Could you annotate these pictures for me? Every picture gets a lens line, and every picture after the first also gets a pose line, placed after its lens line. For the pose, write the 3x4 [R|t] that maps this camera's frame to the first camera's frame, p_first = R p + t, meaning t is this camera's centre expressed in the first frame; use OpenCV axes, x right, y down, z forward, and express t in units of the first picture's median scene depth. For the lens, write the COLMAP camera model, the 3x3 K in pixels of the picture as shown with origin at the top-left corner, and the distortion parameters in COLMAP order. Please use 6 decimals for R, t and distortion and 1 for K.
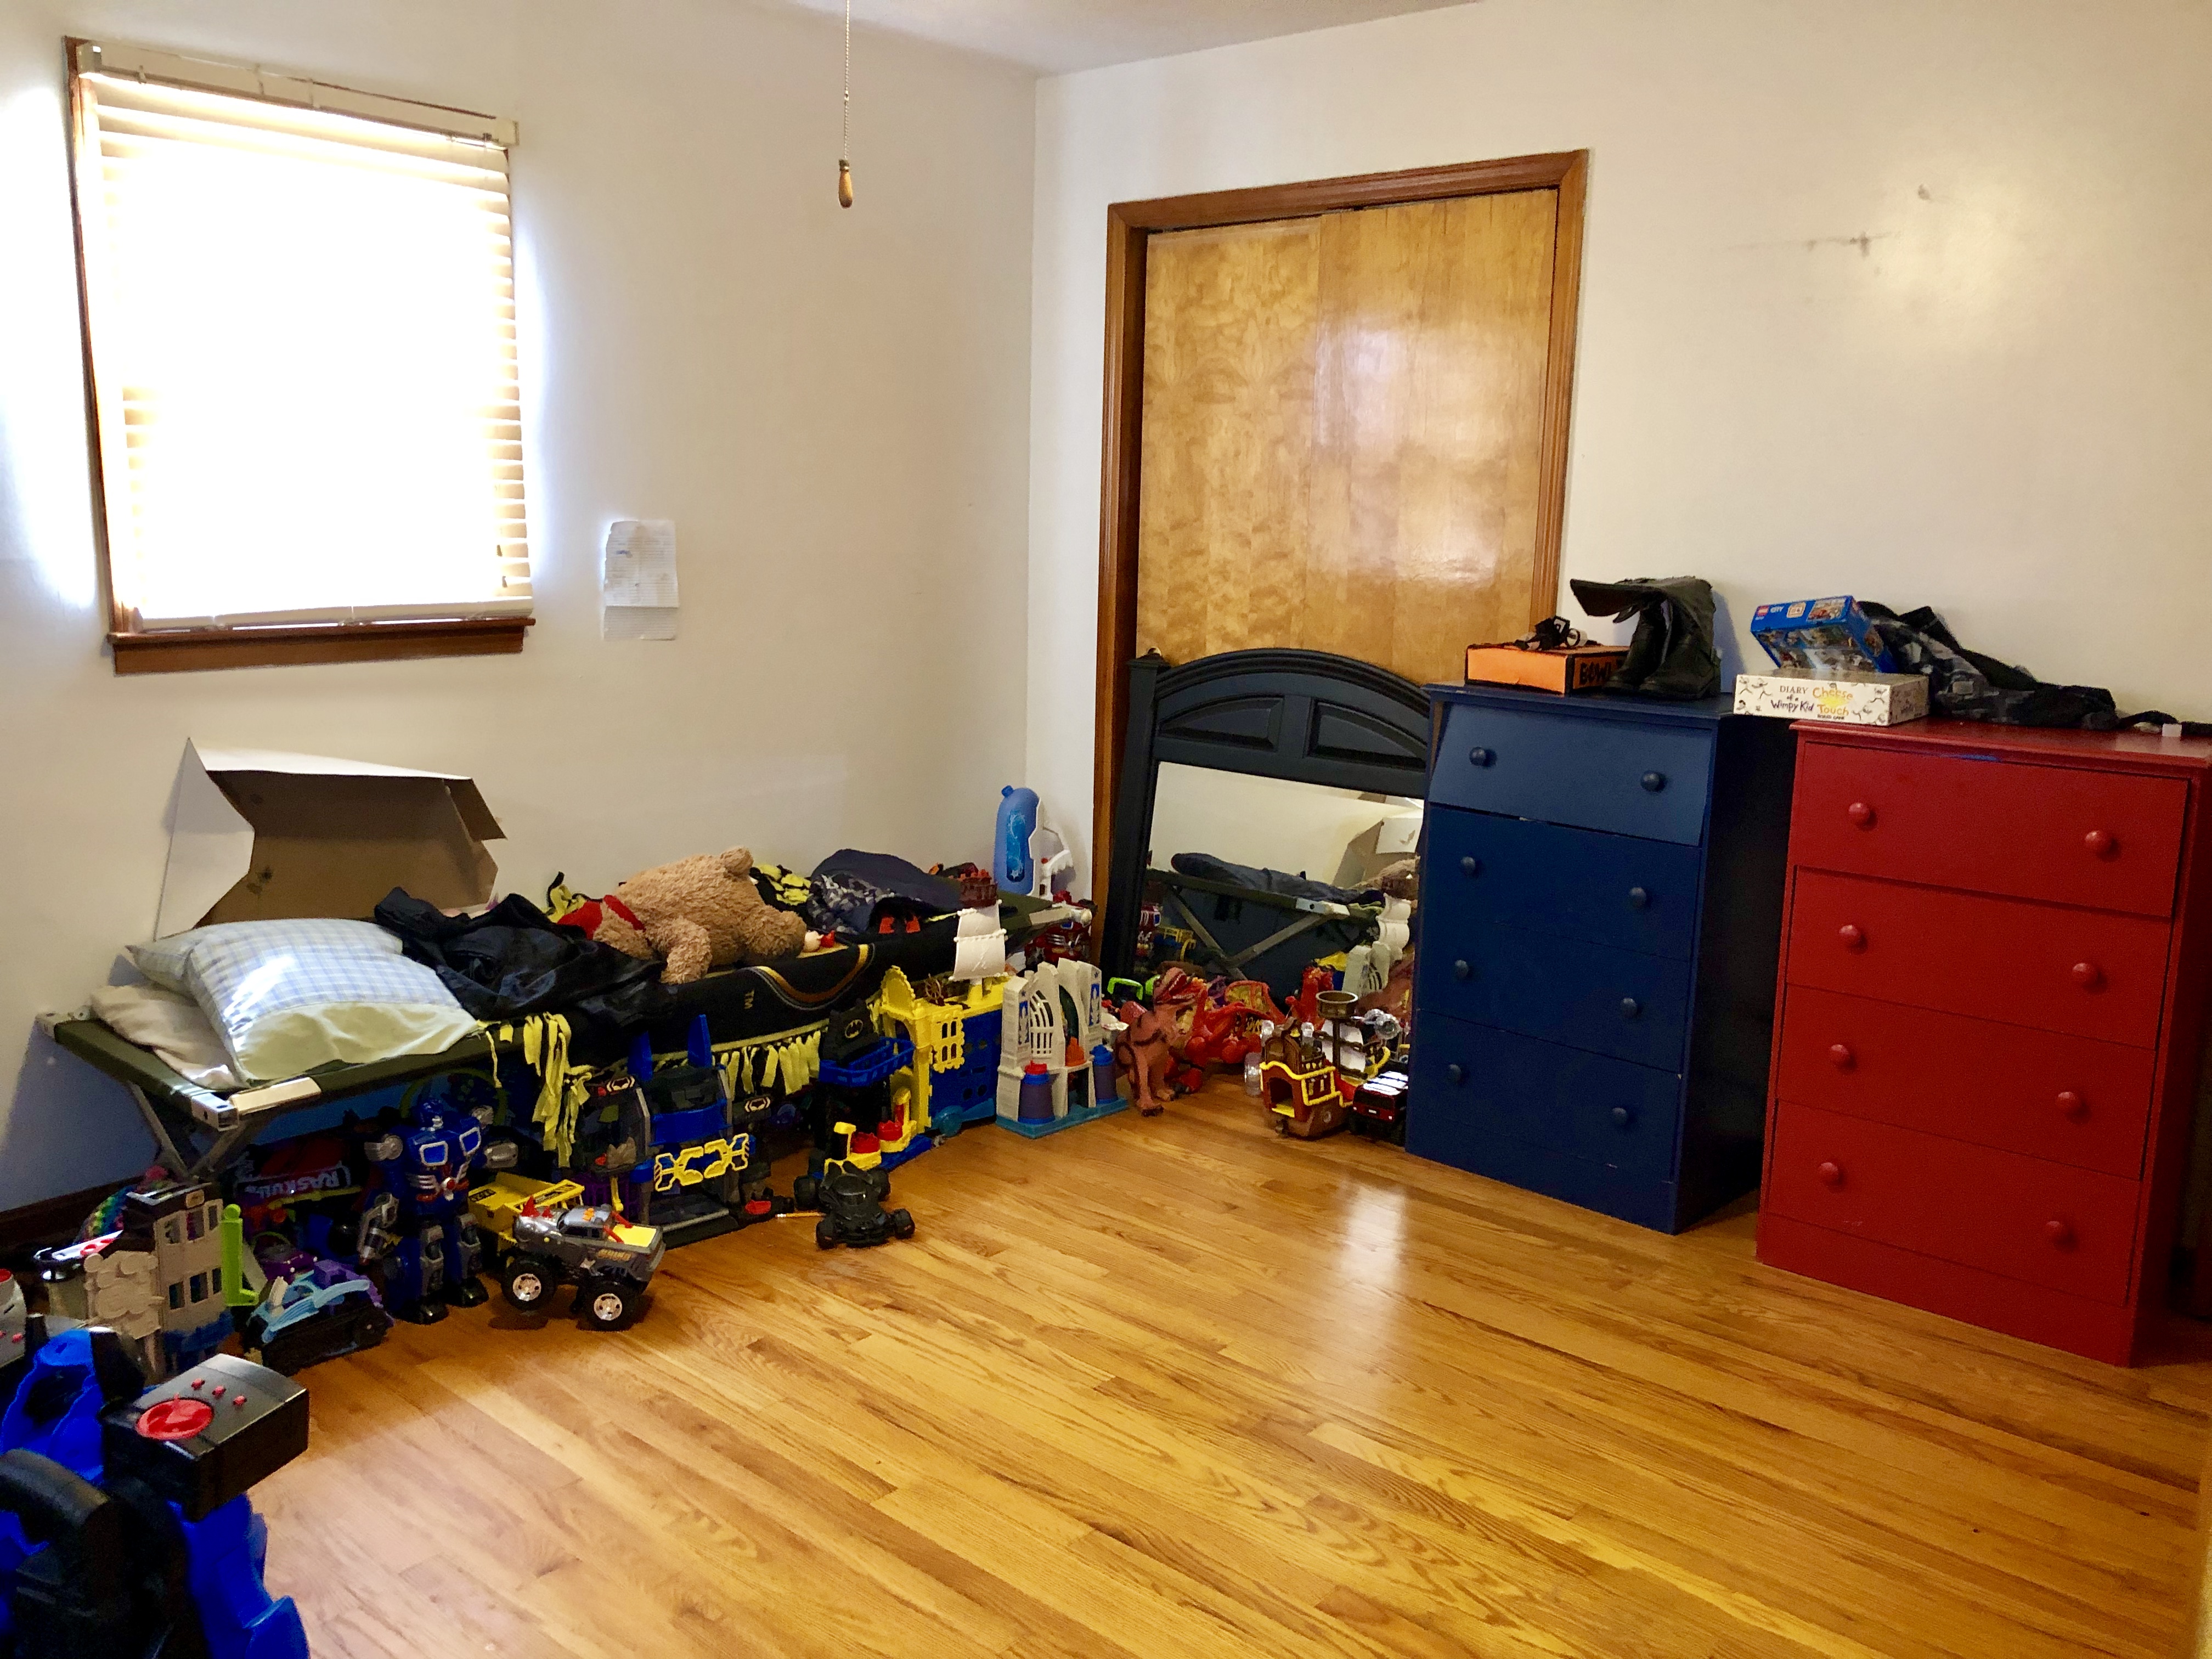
lens RADIAL K [[1810.0, 0, 1120.6], [0, 1810.0, 833.6], [0, 0, 1]] dist [0.026694, -0.030999]
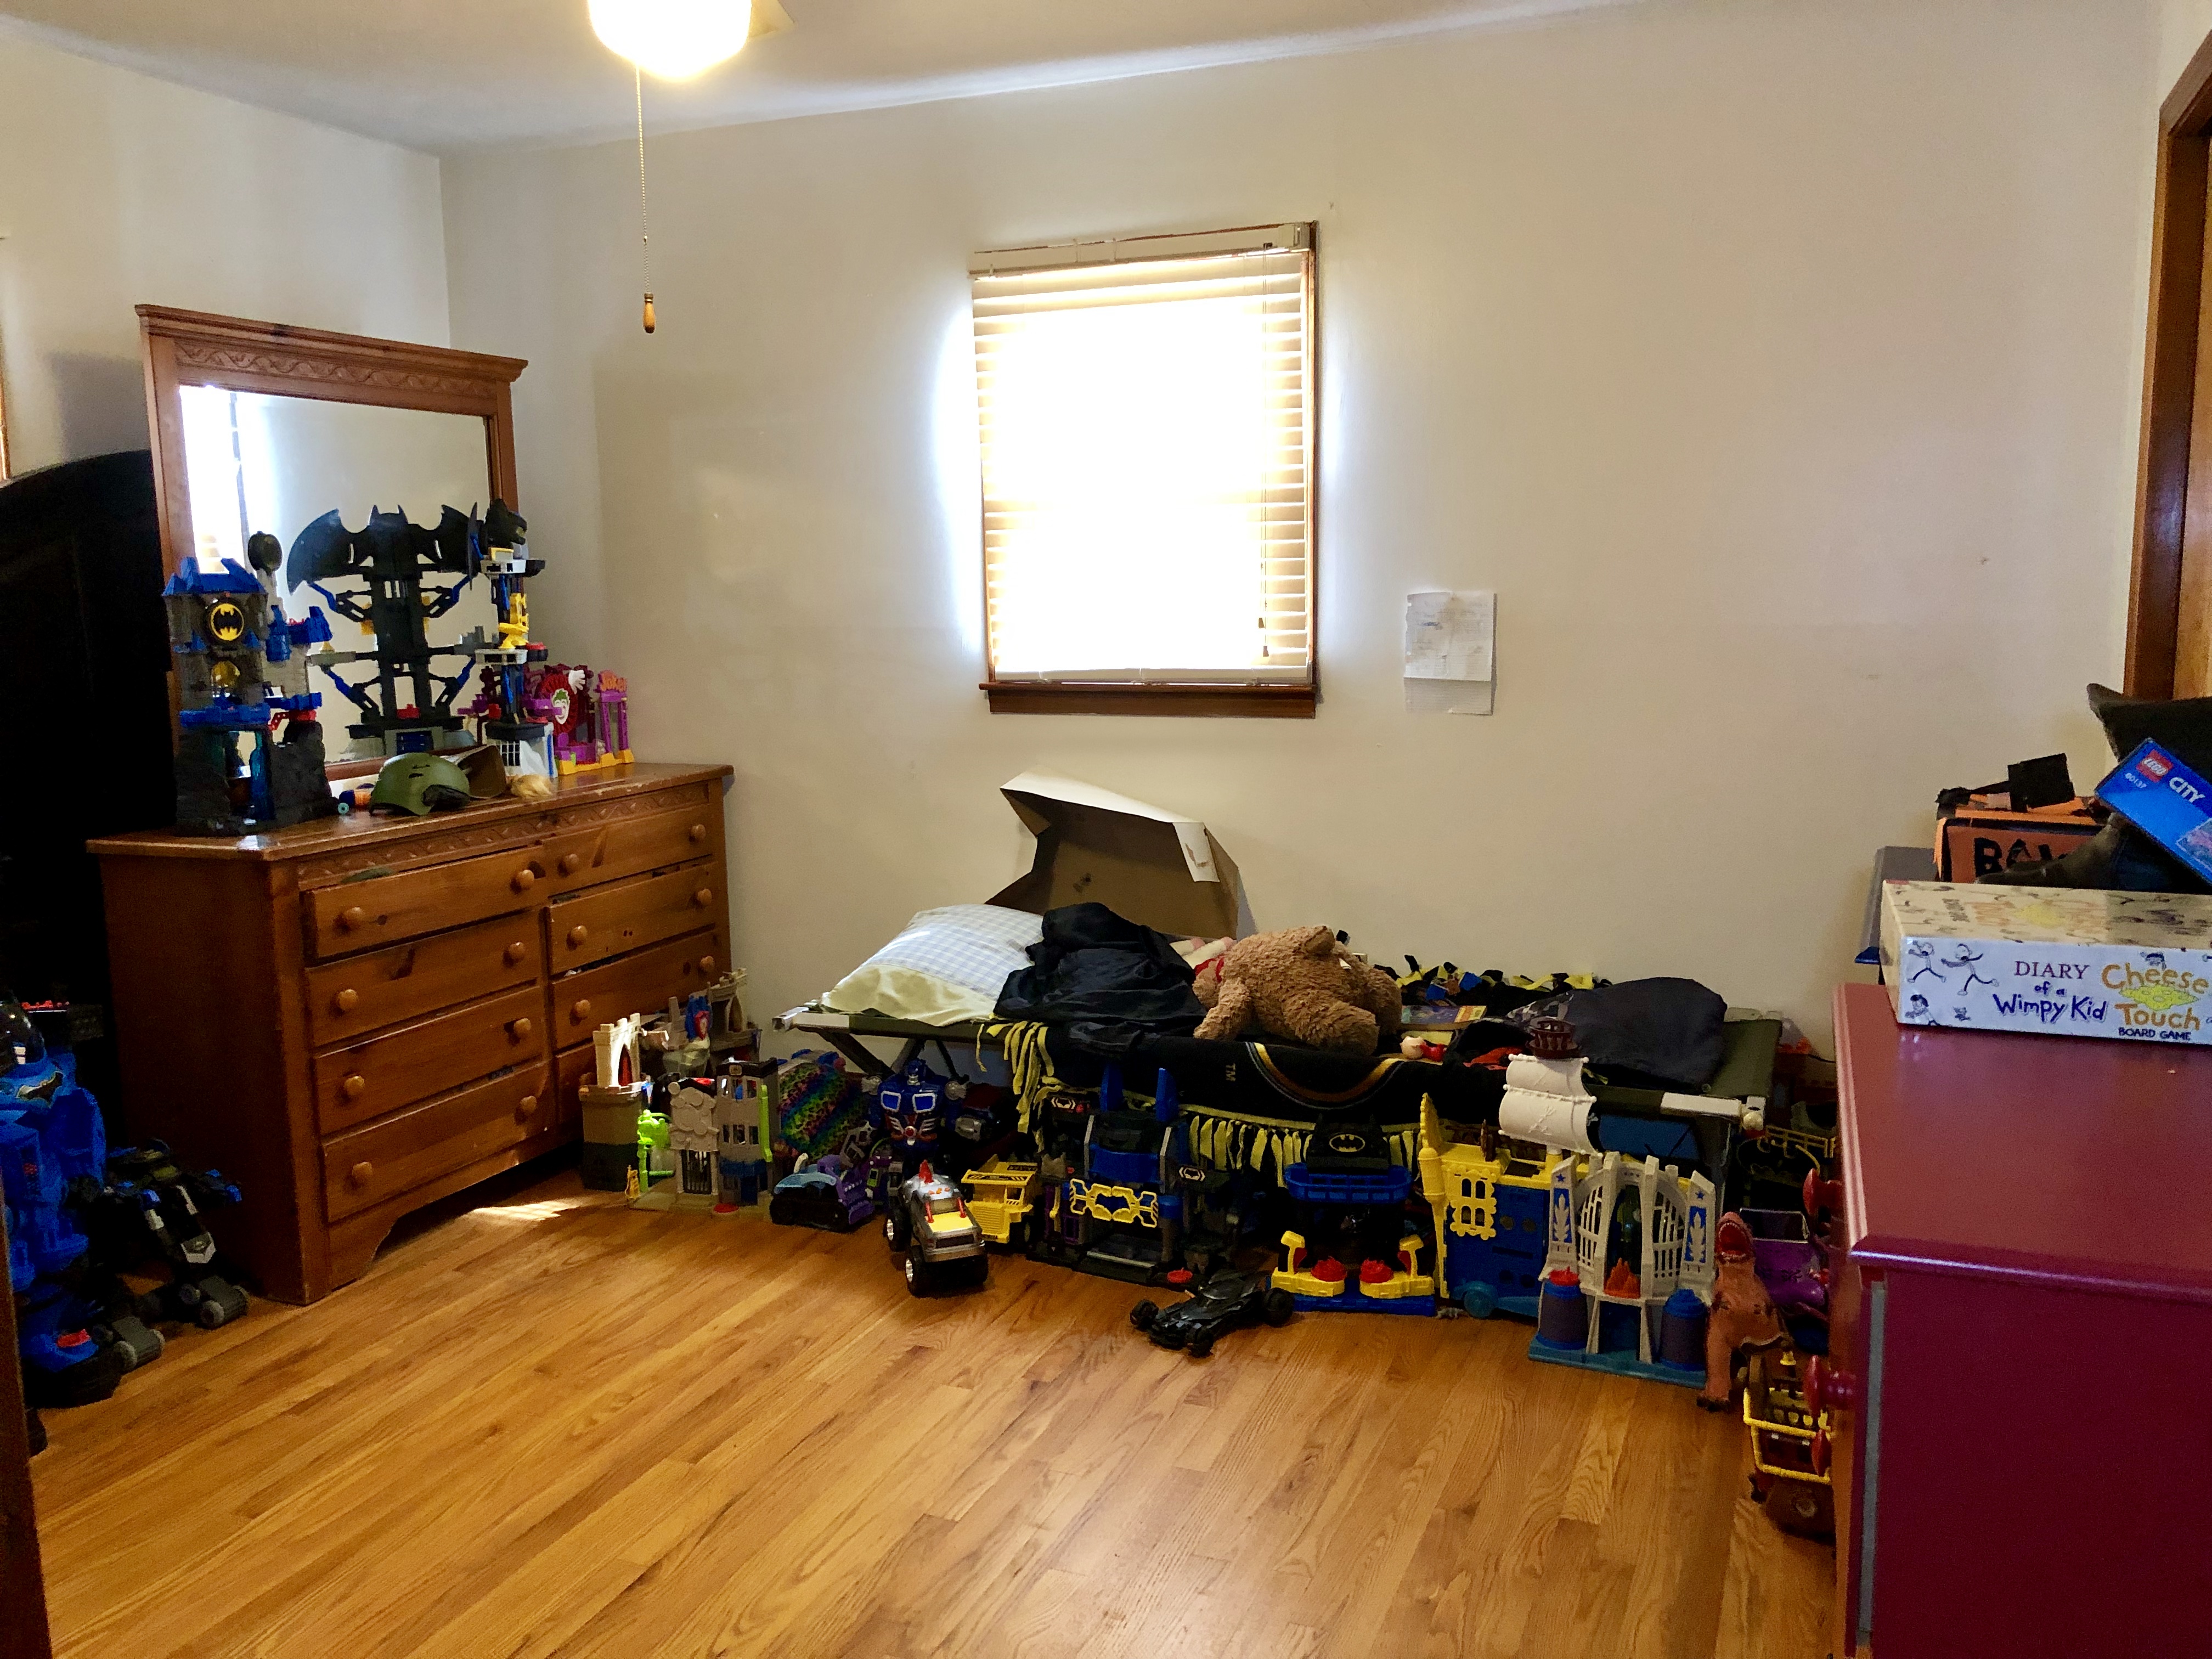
lens RADIAL K [[1810.0, 0, 1119.1], [0, 1810.0, 823.5], [0, 0, 1]] dist [0.026694, -0.030999]
pose [[0.308600, 0.116105, -0.944079, 0.696532], [-0.147419, 0.986368, 0.073117, -0.107351], [0.939699, 0.116611, 0.321509, 0.605392]]
